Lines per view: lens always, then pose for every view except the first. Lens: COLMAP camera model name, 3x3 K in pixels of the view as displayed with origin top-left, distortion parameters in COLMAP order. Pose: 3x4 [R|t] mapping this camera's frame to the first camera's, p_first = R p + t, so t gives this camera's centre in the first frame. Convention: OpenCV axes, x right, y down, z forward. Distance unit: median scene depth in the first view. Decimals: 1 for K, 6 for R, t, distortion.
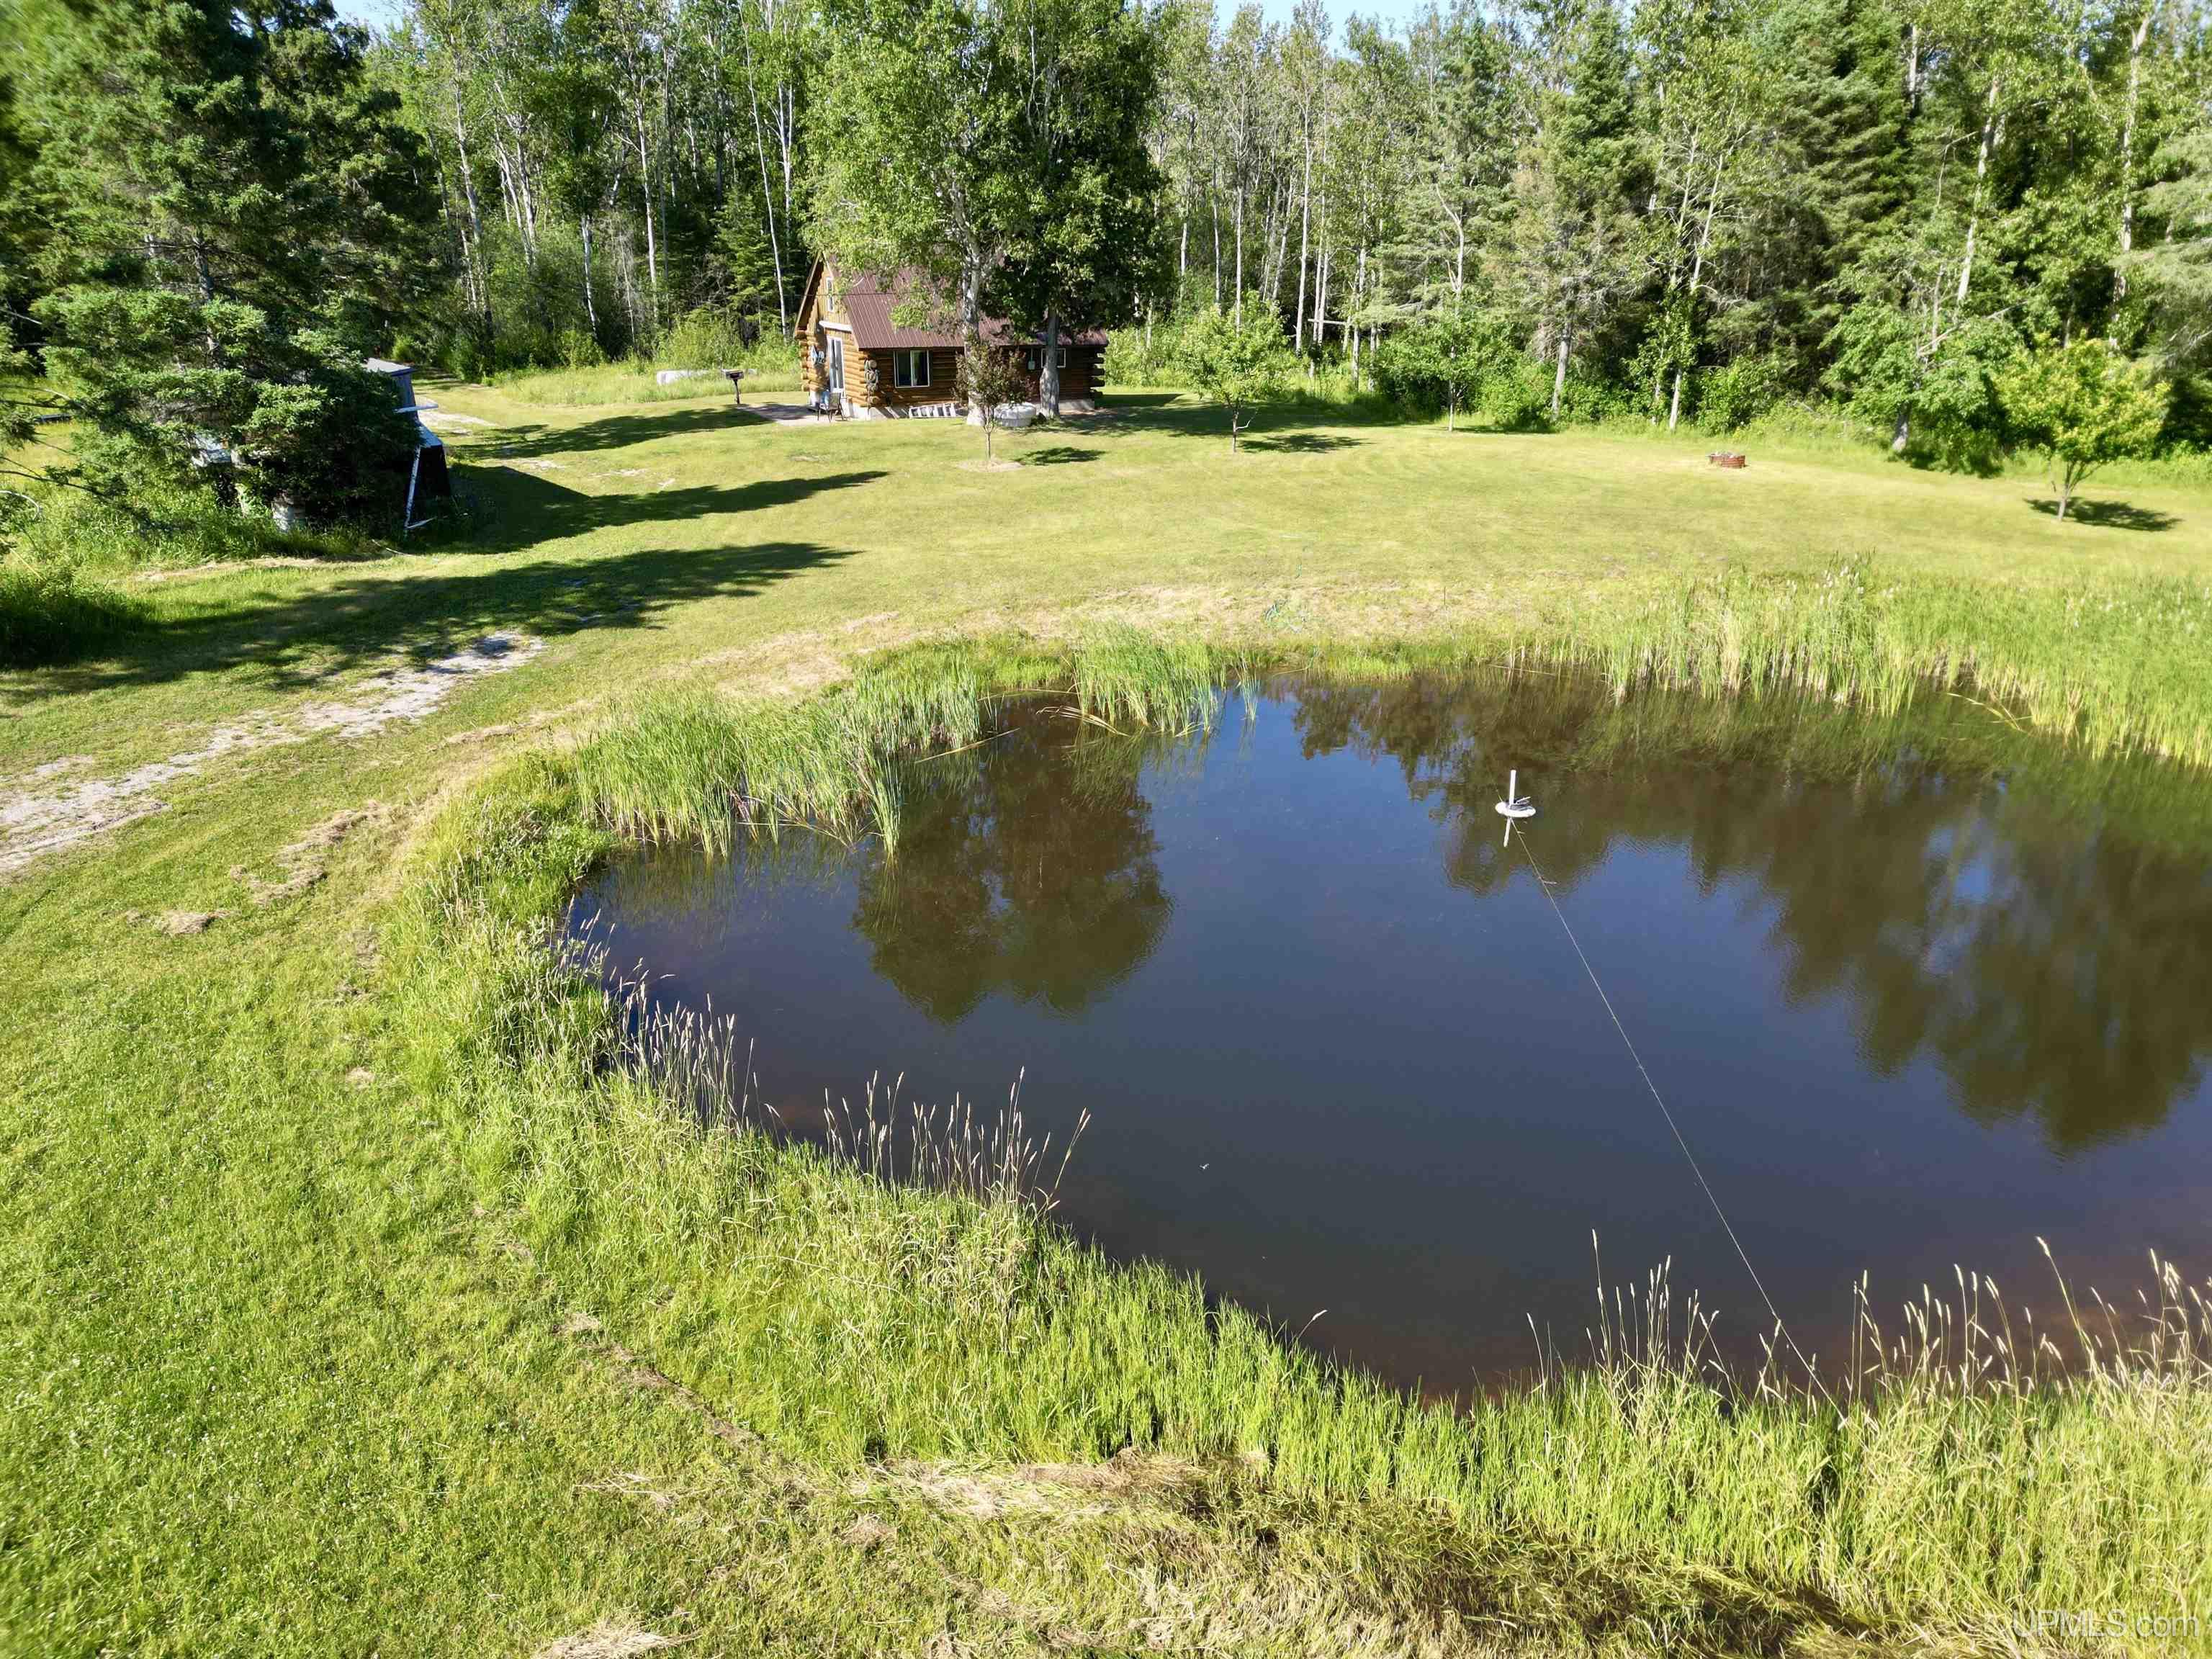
lens RADIAL K [[1544.8, 0, 1079.8], [0, 1544.8, 828.8], [0, 0, 1]] dist [0.070063, -0.060486]
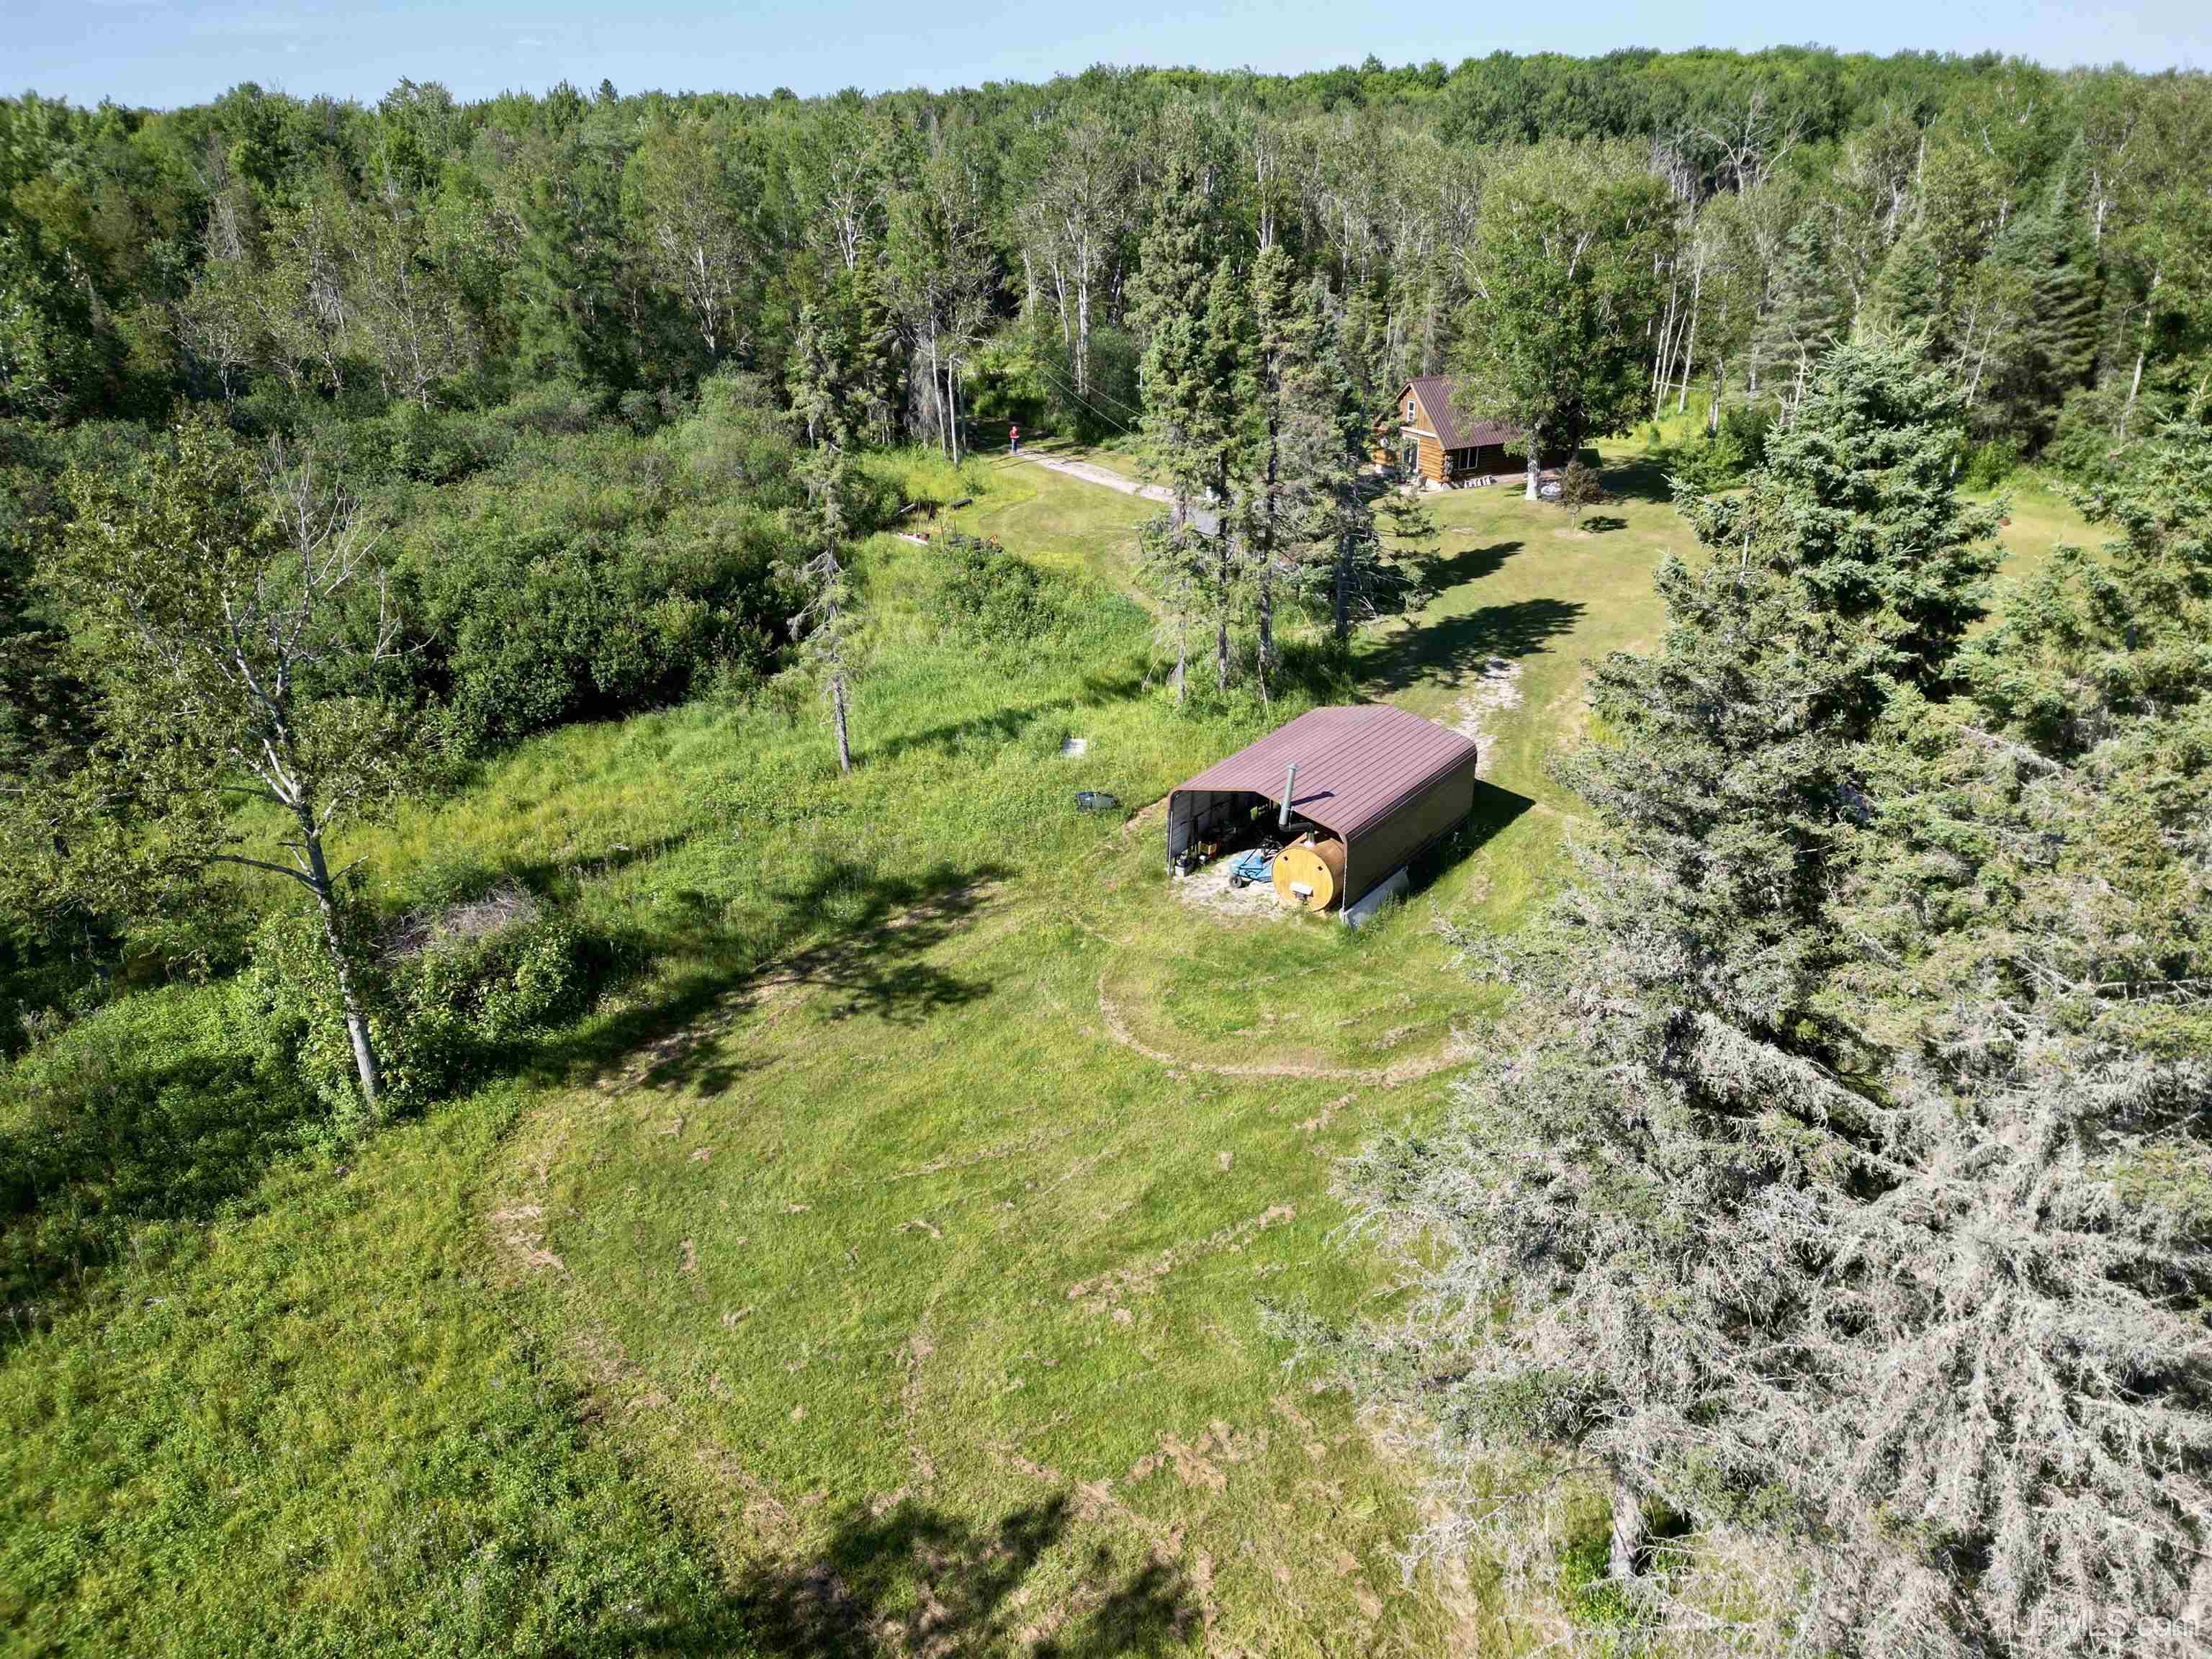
lens RADIAL K [[1544.8, 0, 1113.0], [0, 1544.8, 805.3], [0, 0, 1]] dist [0.070063, -0.060486]
pose [[0.999595, -0.010640, -0.026398, -0.452487], [0.011853, 0.998861, 0.046229, -0.011644], [0.025876, -0.046523, 0.998582, -0.668002]]
